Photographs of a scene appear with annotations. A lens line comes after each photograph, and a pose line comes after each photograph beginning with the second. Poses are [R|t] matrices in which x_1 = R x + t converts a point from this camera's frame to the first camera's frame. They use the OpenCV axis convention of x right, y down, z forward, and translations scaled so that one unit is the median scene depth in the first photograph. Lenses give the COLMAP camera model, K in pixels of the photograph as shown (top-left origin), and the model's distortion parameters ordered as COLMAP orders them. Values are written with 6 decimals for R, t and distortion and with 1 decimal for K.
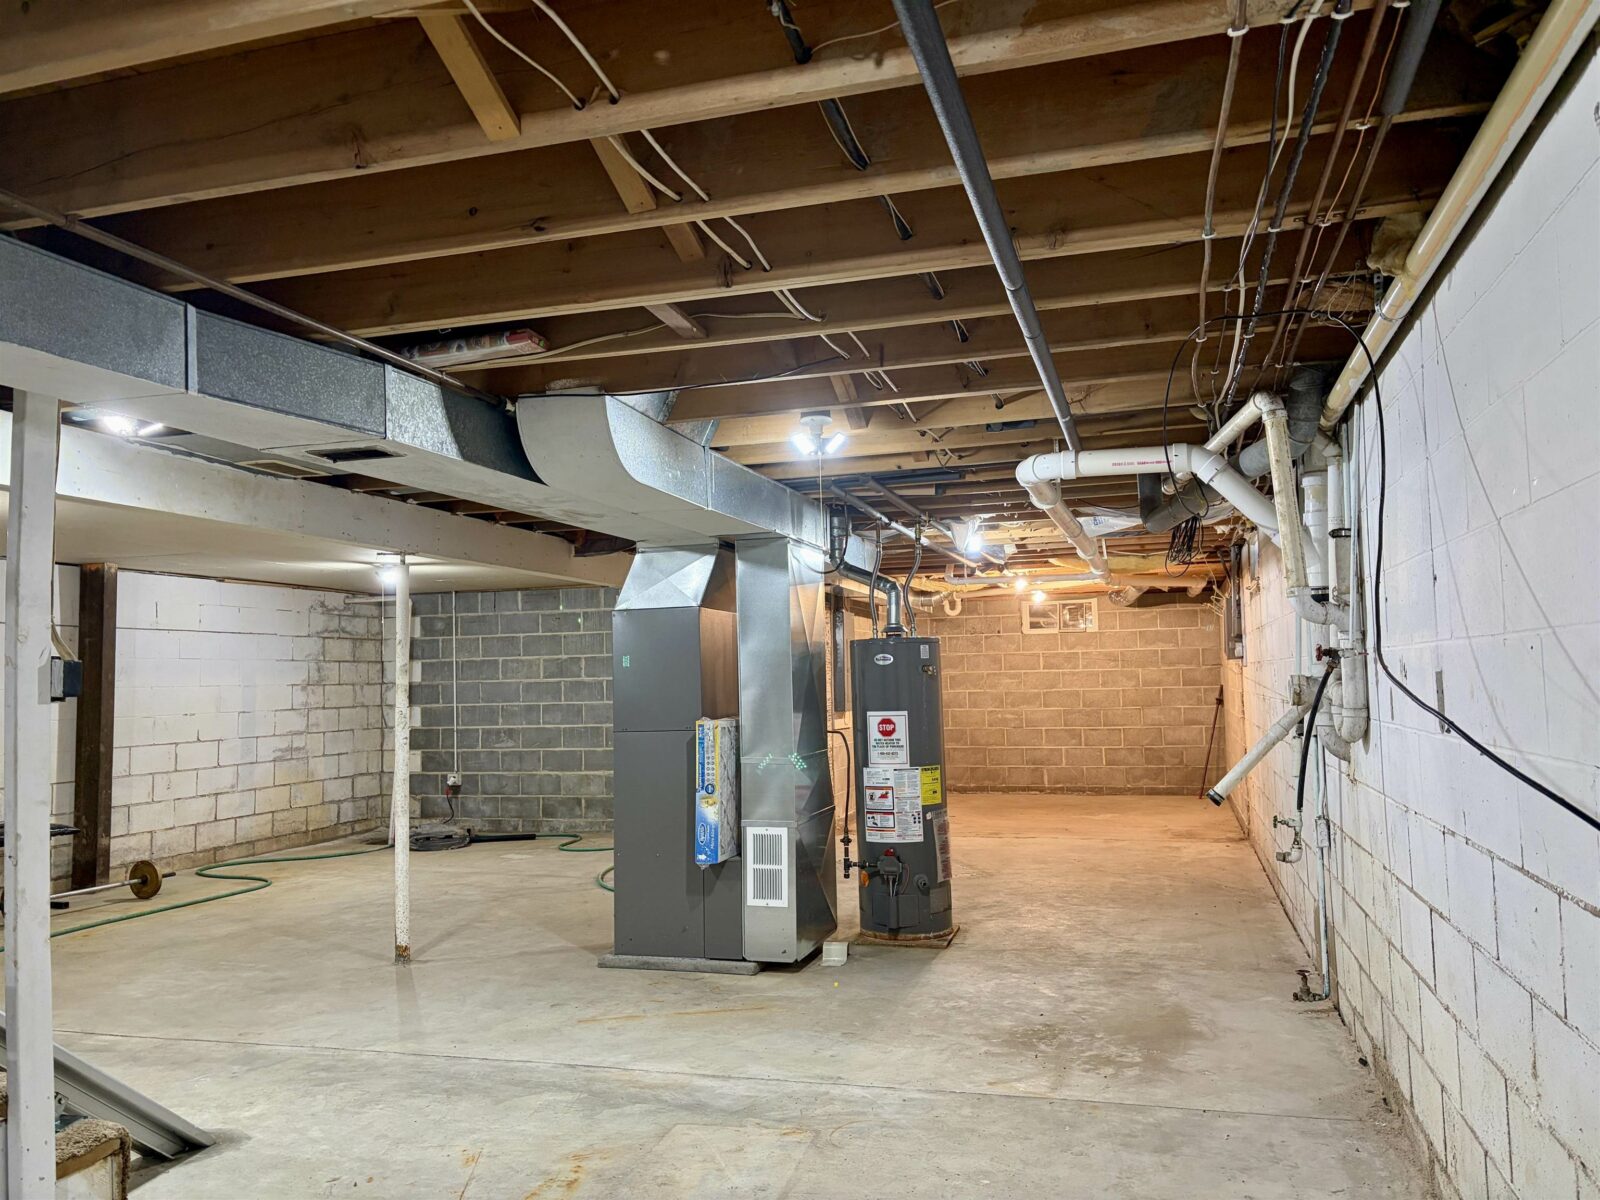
lens RADIAL K [[1211.0, 0, 804.6], [0, 1211.0, 605.6], [0, 0, 1]] dist [0.079321, -0.094171]
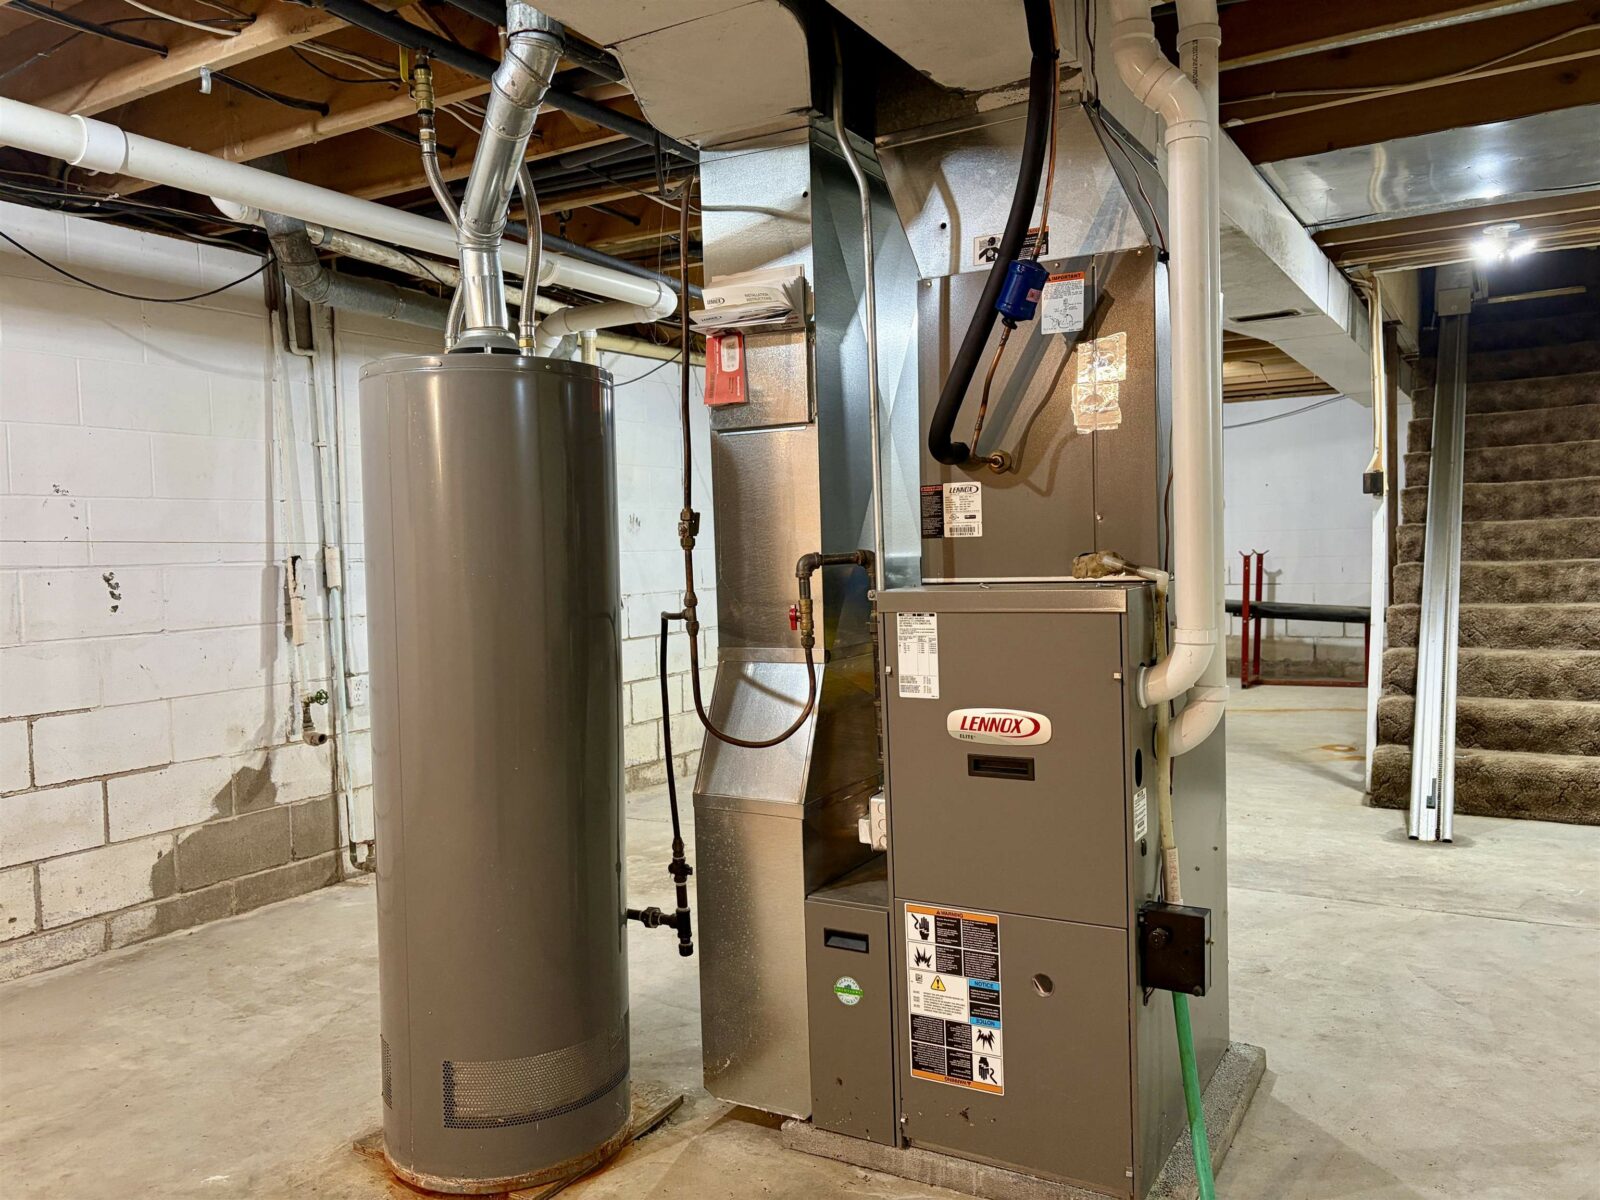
lens RADIAL K [[1211.0, 0, 804.6], [0, 1211.0, 605.6], [0, 0, 1]] dist [0.079321, -0.094171]
pose [[-0.970287, 0.041350, 0.238397, -0.060673], [0.037904, 0.999100, -0.019022, 0.063762], [-0.238969, -0.009421, -0.970982, 0.776777]]
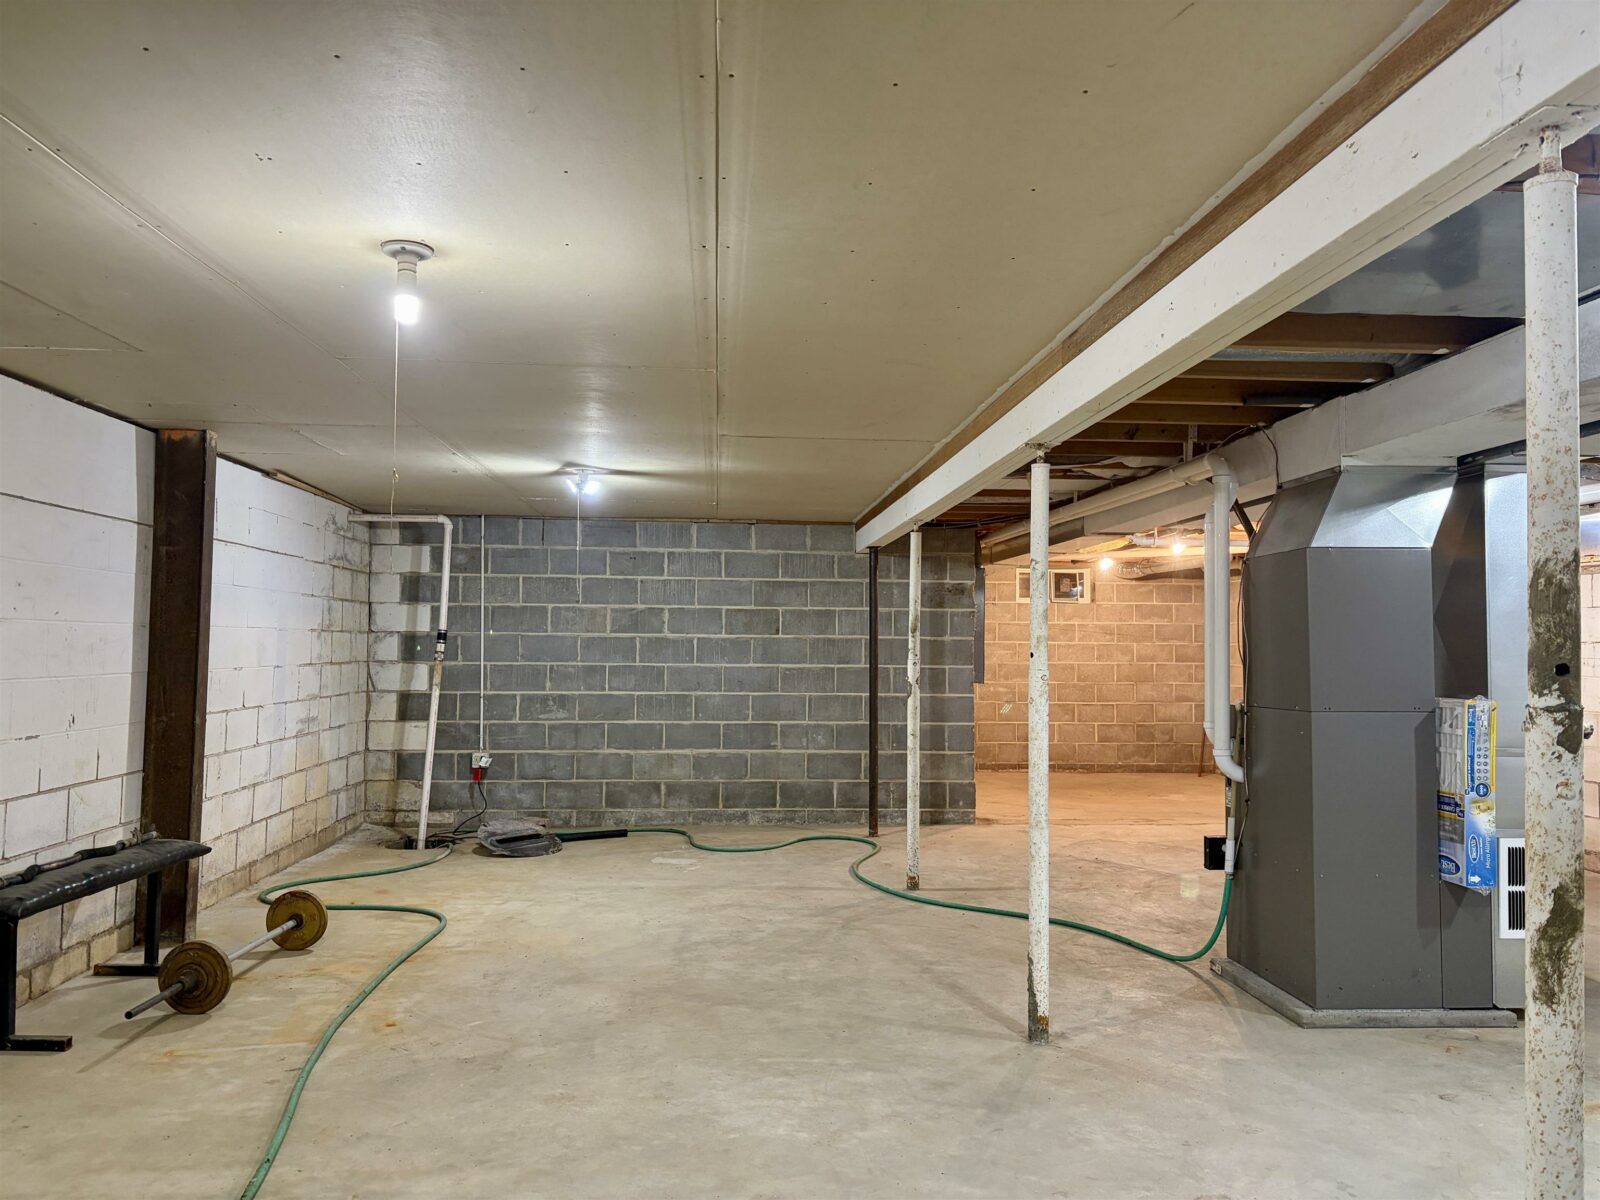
lens RADIAL K [[1211.0, 0, 804.6], [0, 1211.0, 605.6], [0, 0, 1]] dist [0.079321, -0.094171]
pose [[0.934277, 0.042285, 0.354032, -0.376562], [-0.051555, 0.998529, 0.016788, 0.022450], [-0.352801, -0.033937, 0.935083, 0.216840]]
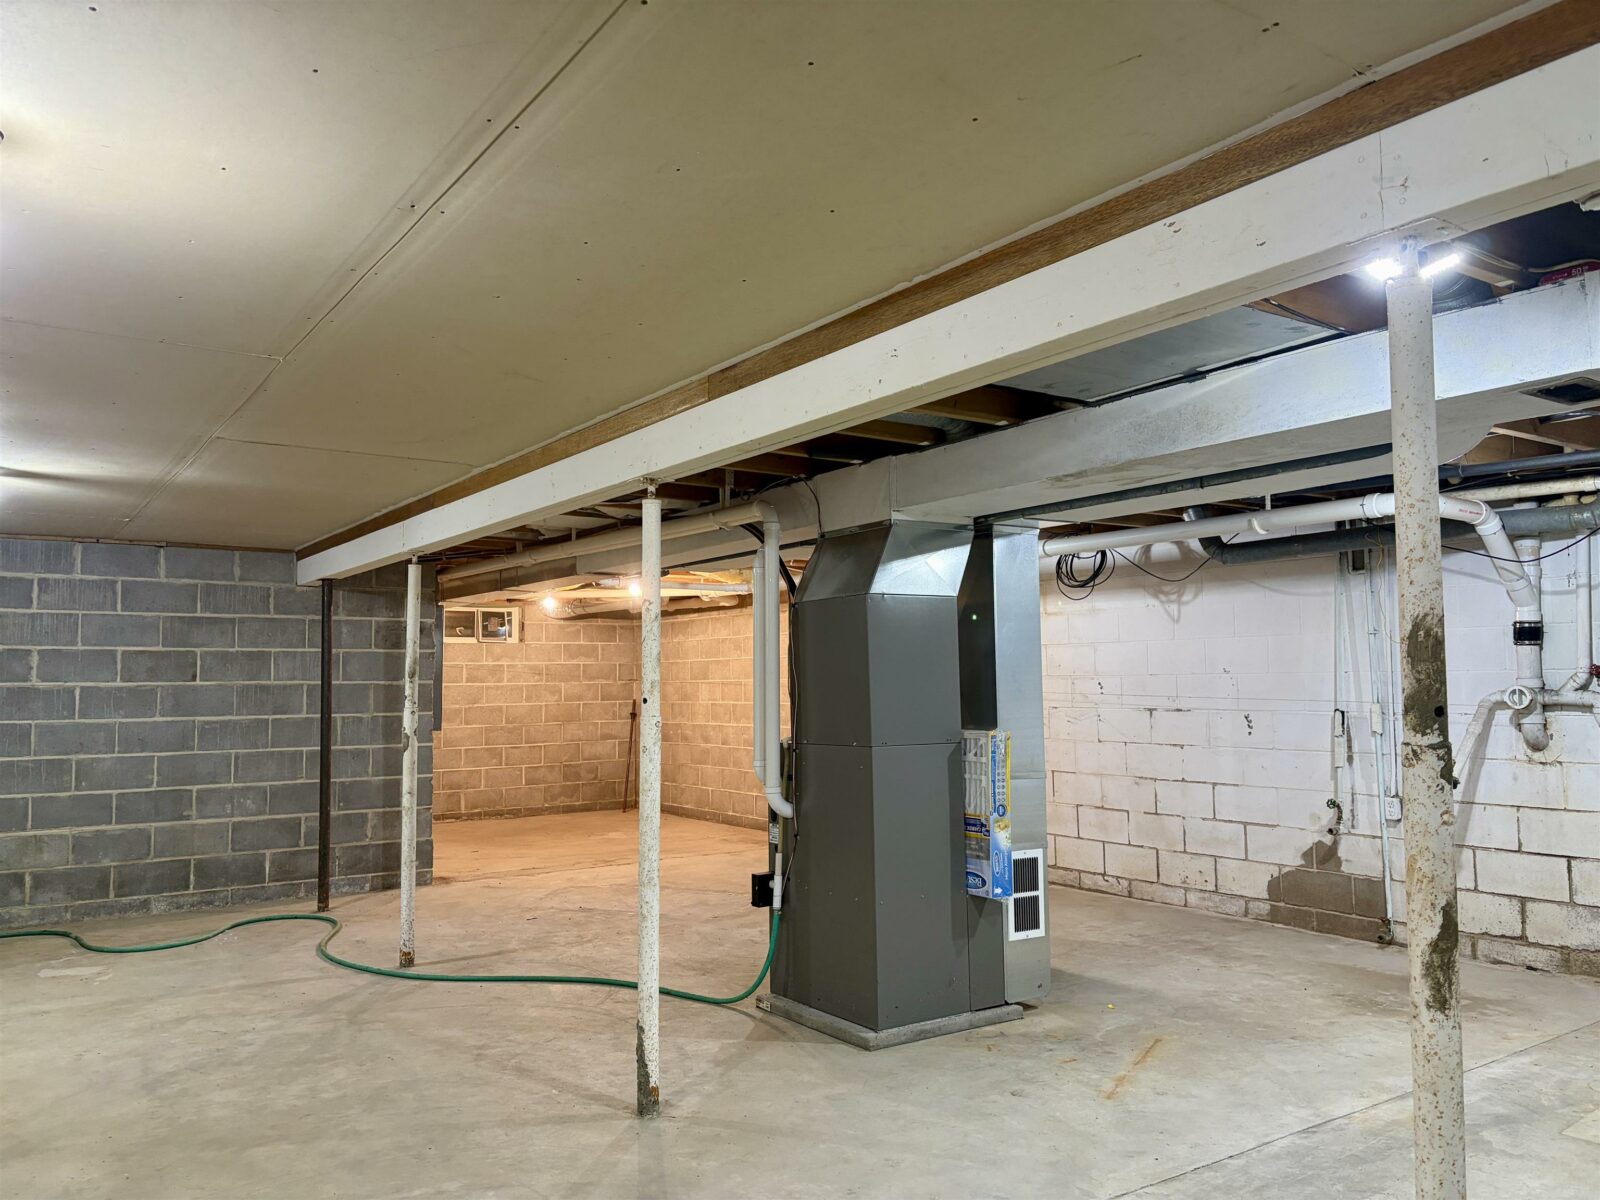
lens RADIAL K [[1211.0, 0, 804.6], [0, 1211.0, 605.6], [0, 0, 1]] dist [0.079321, -0.094171]
pose [[0.629950, 0.067459, 0.773701, -0.423402], [-0.053939, 0.997615, -0.043065, 0.025342], [-0.774761, -0.014604, 0.632086, 0.282115]]
